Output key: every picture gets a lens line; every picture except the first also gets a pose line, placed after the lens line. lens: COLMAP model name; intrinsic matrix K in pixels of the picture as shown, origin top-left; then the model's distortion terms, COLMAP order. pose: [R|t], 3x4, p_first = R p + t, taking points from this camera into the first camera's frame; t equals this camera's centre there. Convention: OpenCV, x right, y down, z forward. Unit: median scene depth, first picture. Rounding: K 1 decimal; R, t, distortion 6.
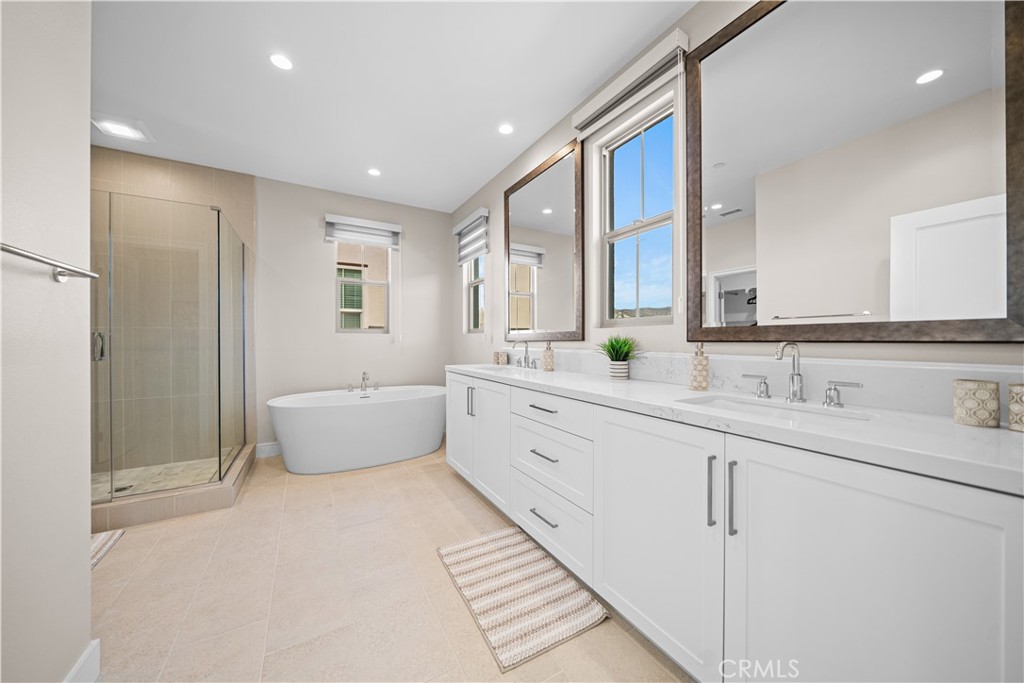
lens RADIAL K [[348.6, 0, 515.5], [0, 348.6, 338.3], [0, 0, 1]] dist [-0.009144, 0.000199]
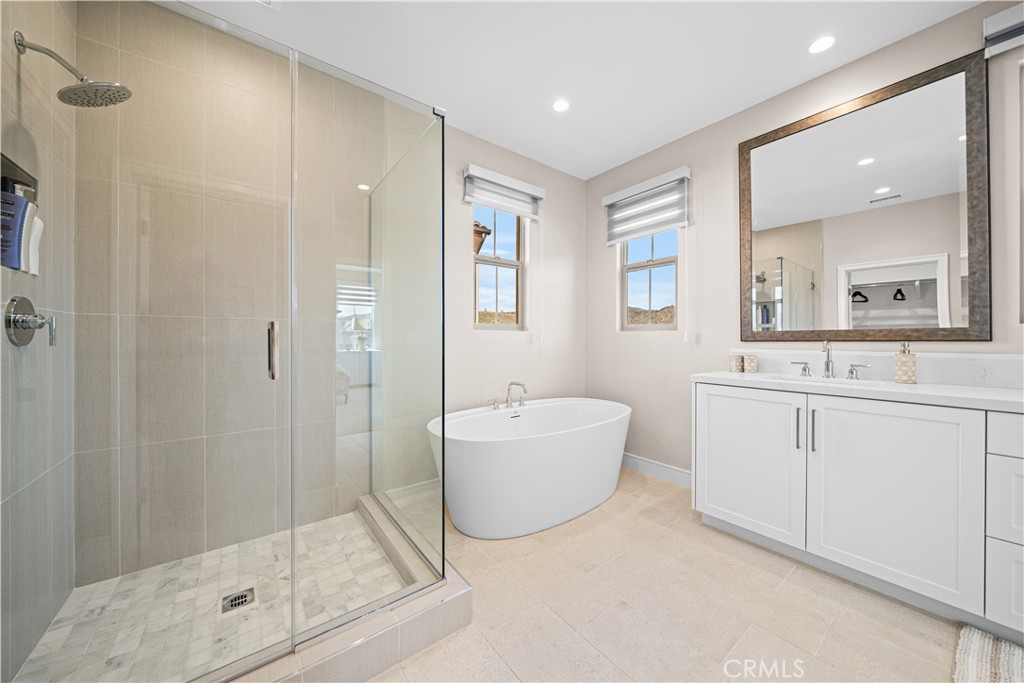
lens RADIAL K [[348.6, 0, 504.7], [0, 348.6, 337.7], [0, 0, 1]] dist [-0.009144, 0.000199]
pose [[0.993403, 0.005514, 0.114544, -0.538759], [-0.005472, 0.999985, -0.000674, 0.003681], [-0.114546, 0.000043, 0.993418, 0.266848]]
